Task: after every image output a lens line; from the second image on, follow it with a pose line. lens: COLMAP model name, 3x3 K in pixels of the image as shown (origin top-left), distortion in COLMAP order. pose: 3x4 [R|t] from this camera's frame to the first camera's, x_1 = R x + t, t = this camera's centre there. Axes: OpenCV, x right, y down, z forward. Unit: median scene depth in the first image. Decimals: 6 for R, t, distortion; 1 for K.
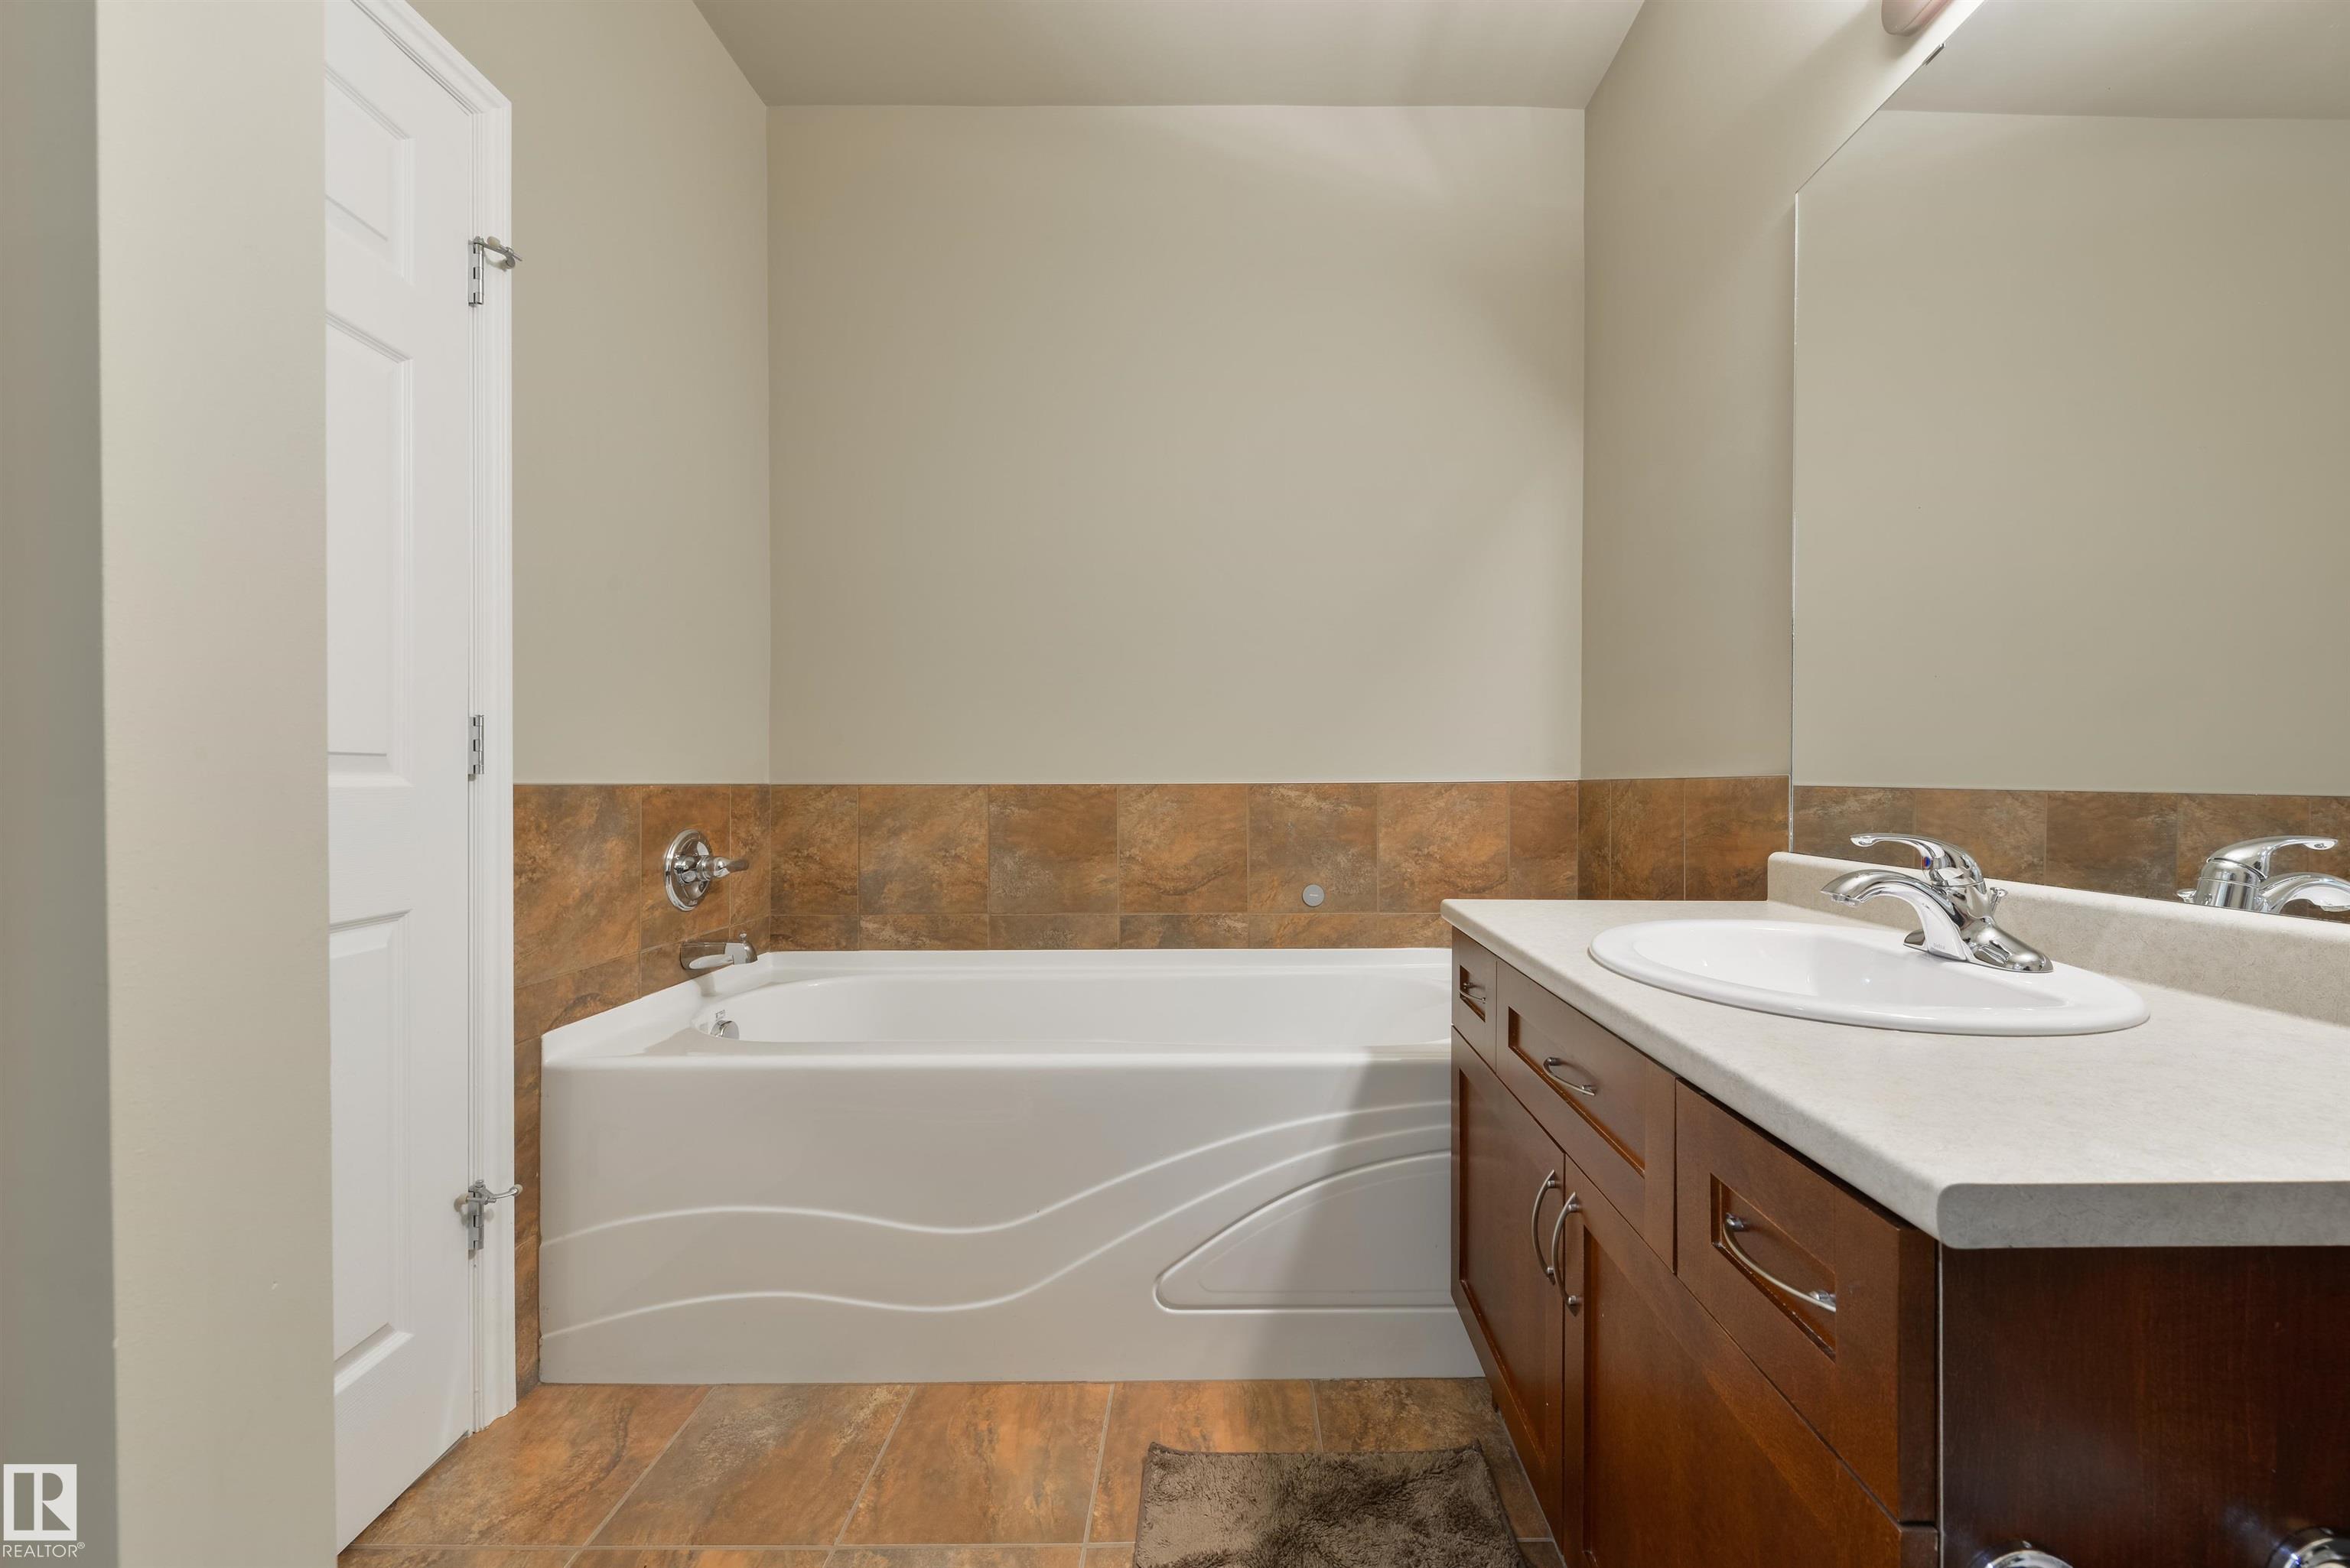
lens RADIAL K [[914.2, 0, 1194.7], [0, 914.2, 779.0], [0, 0, 1]] dist [0.001235, -0.000747]
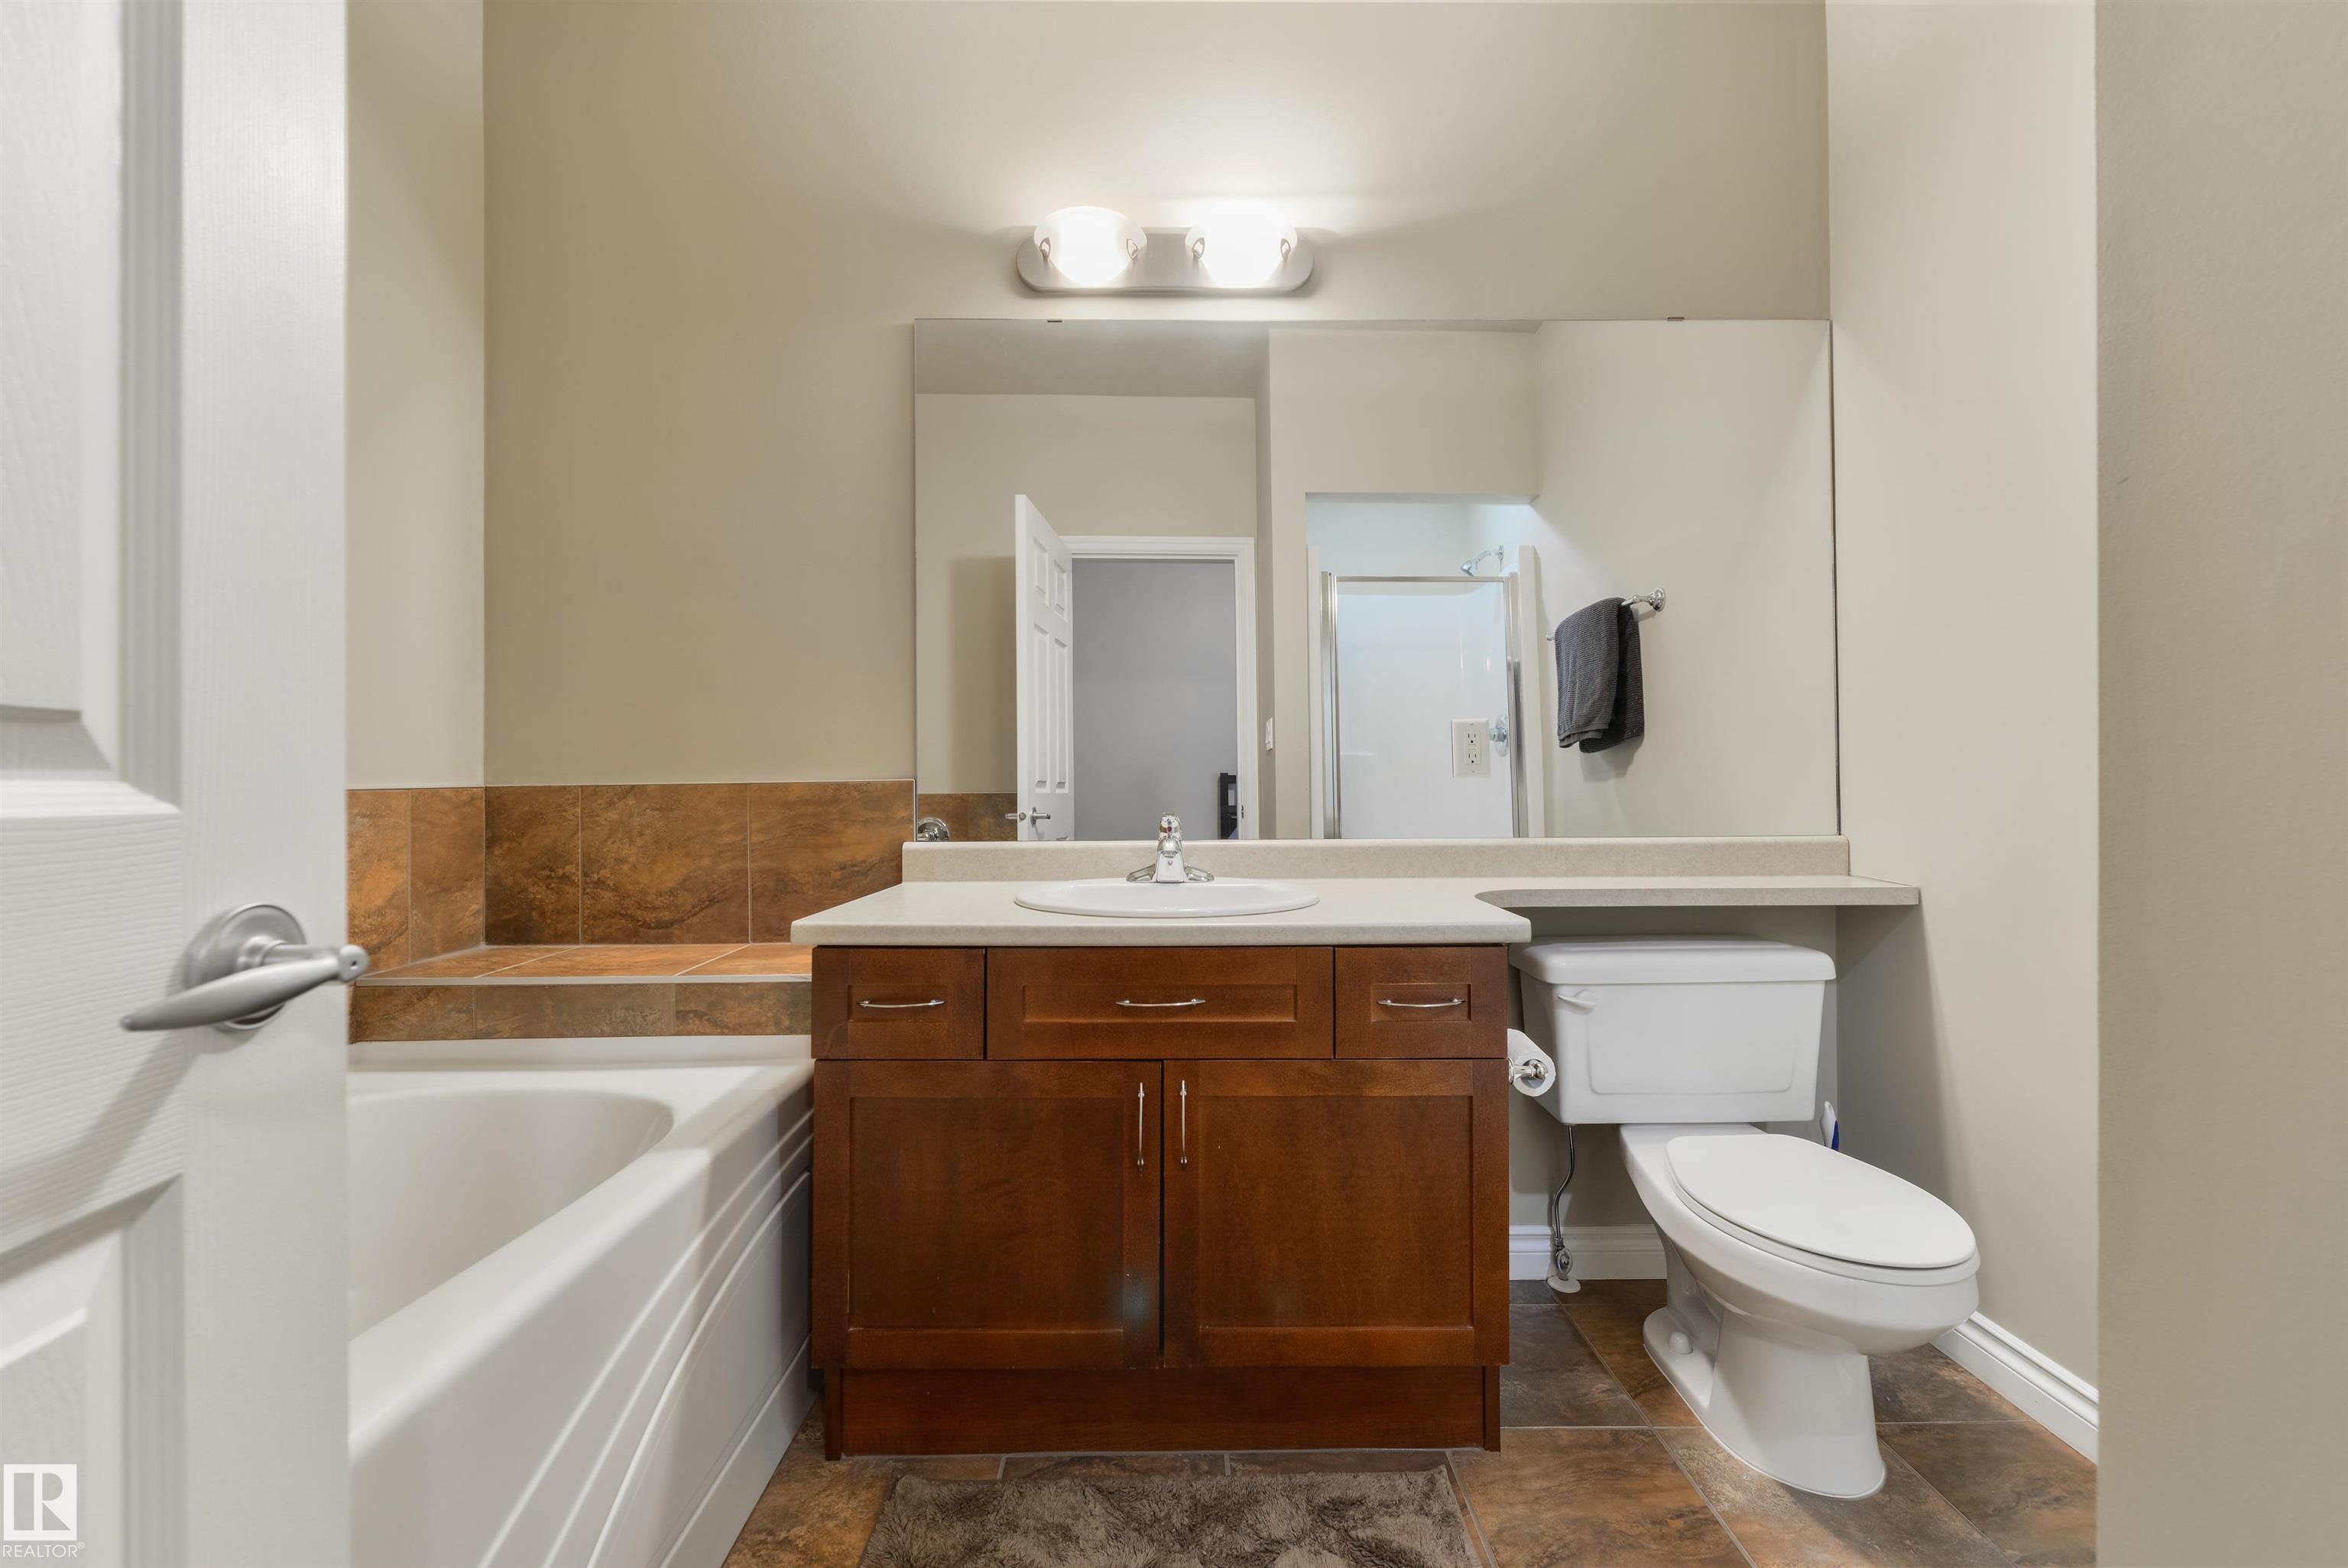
lens RADIAL K [[913.3, 0, 1190.2], [0, 913.3, 787.0], [0, 0, 1]] dist [0.001235, -0.000747]
pose [[-0.038954, 0.003327, 0.999235, -0.547366], [0.005007, 0.999983, -0.003134, 0.009711], [-0.999228, 0.004881, -0.038970, 0.597895]]
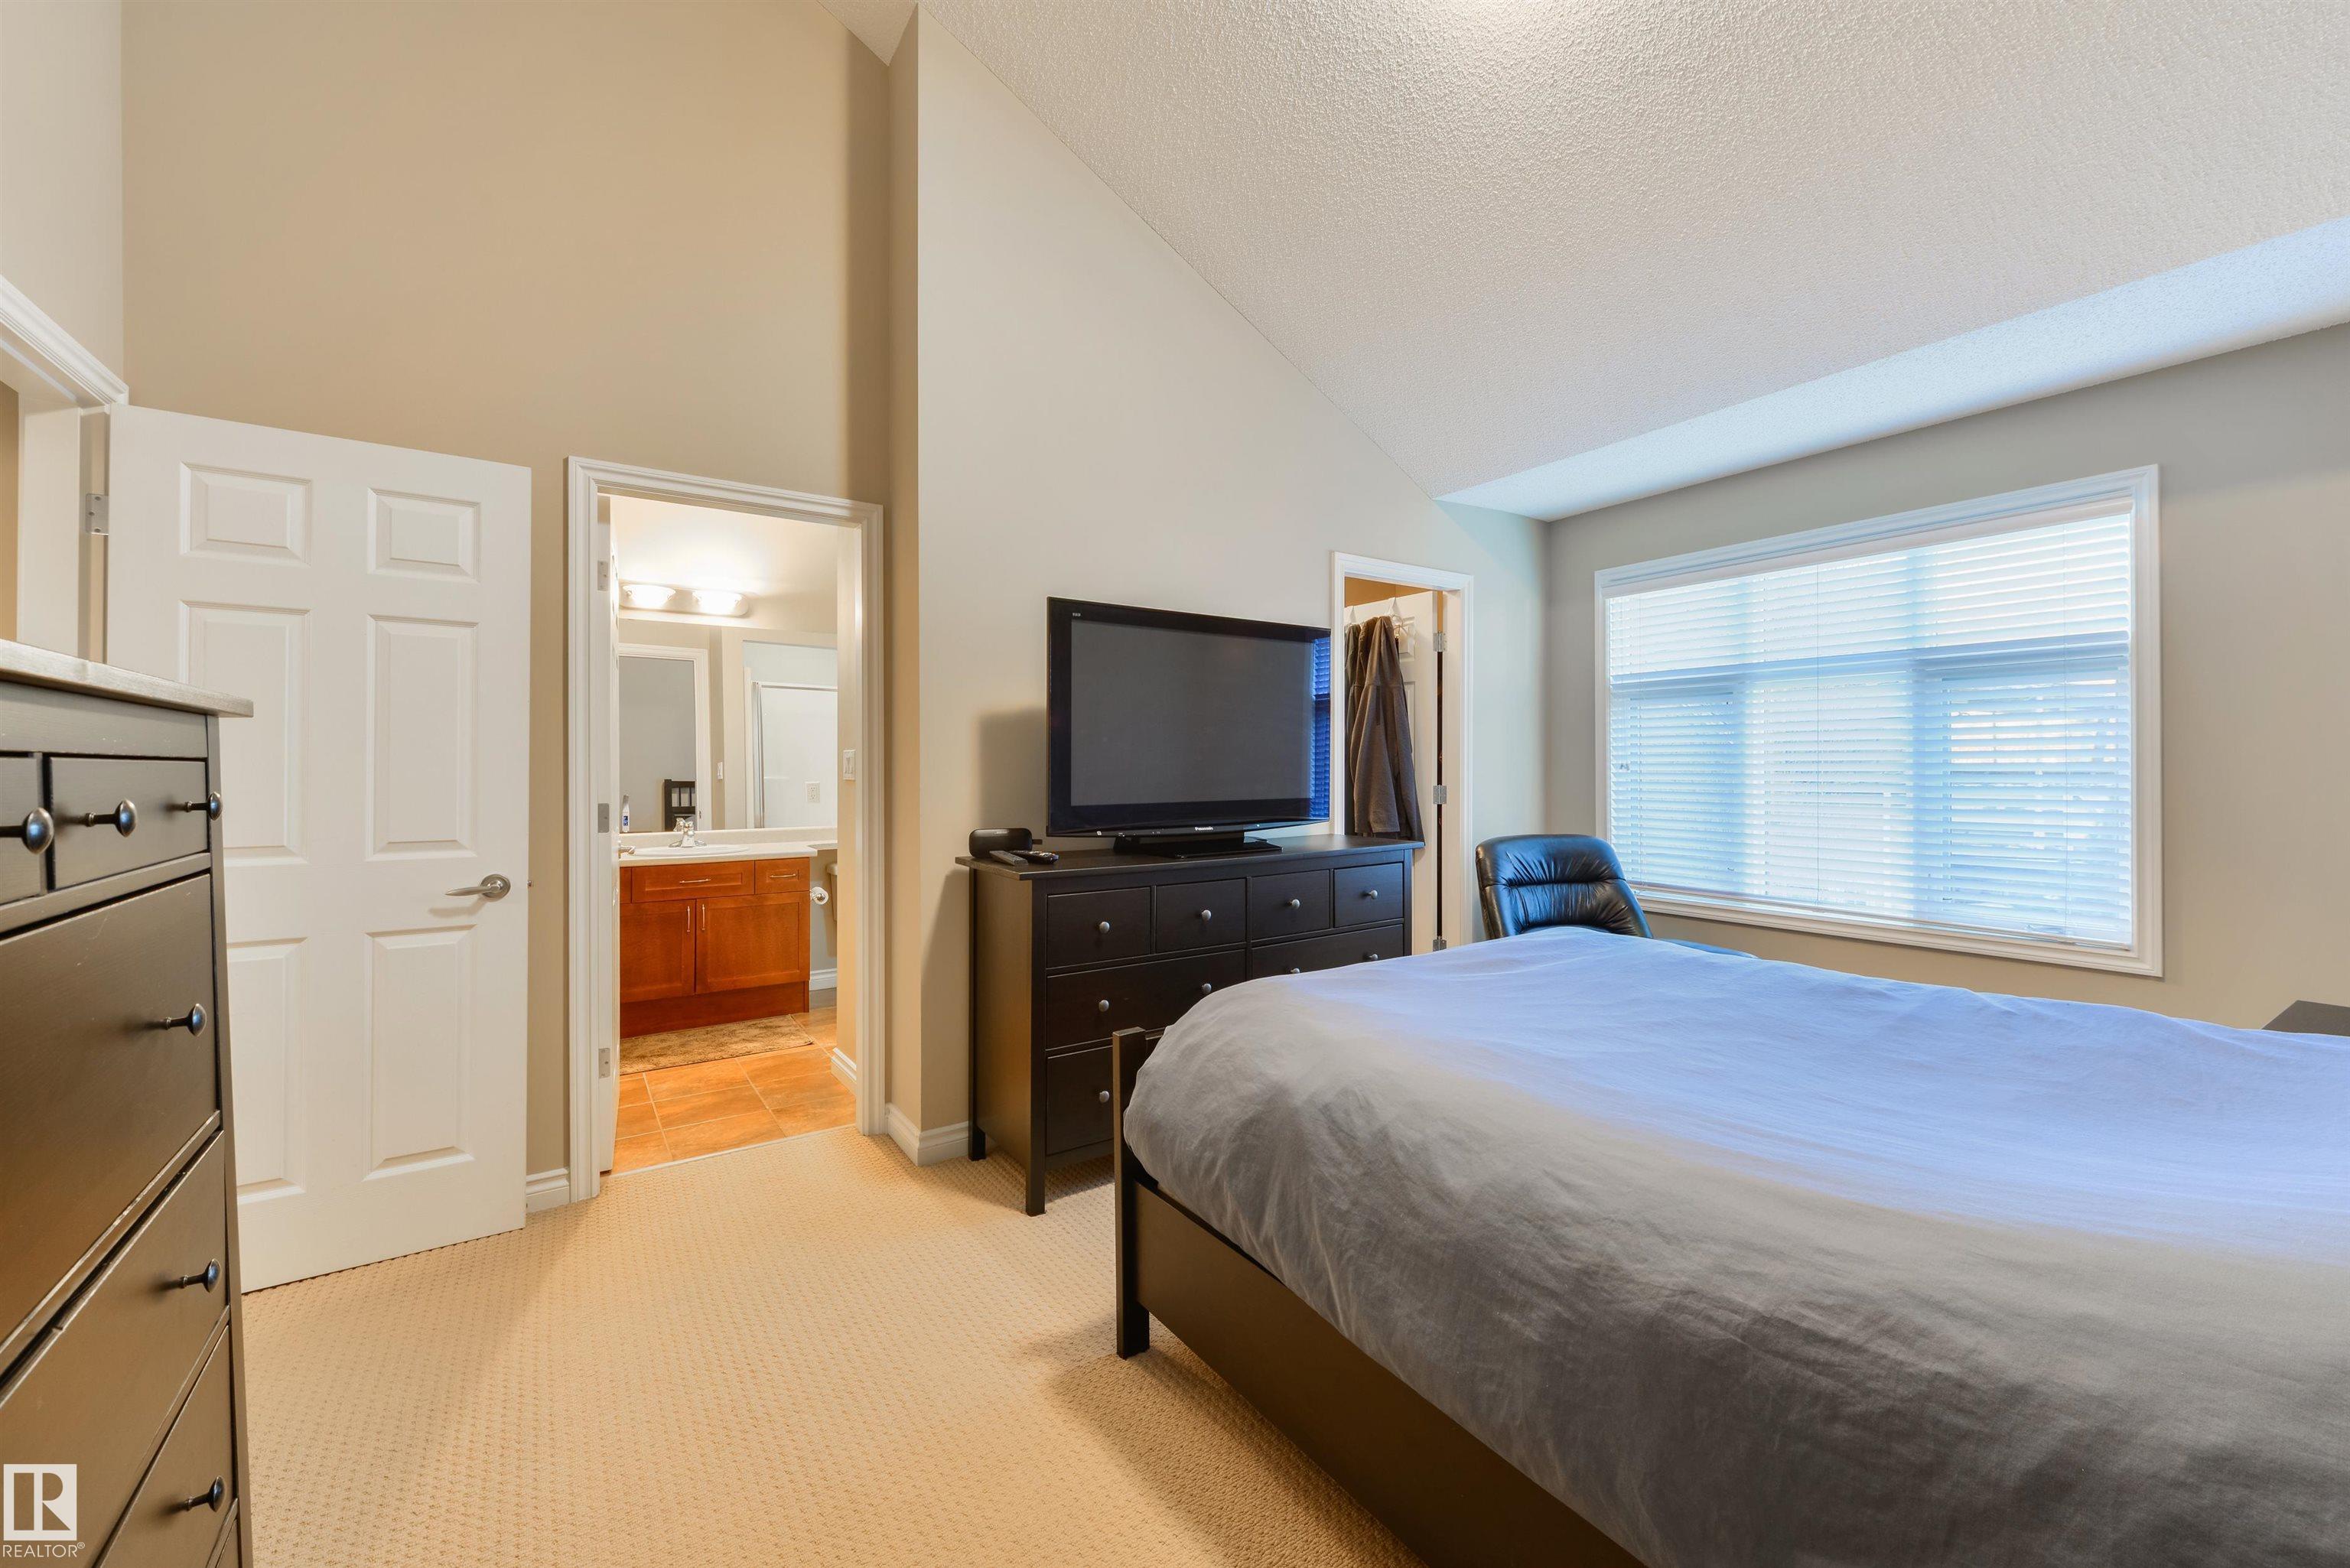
lens RADIAL K [[914.2, 0, 1195.0], [0, 914.2, 770.4], [0, 0, 1]] dist [0.001235, -0.000747]
pose [[-0.589240, 0.004416, 0.807946, -2.629046], [0.003189, 0.999990, -0.003139, -0.102281], [-0.807951, 0.000727, -0.589249, 0.968532]]
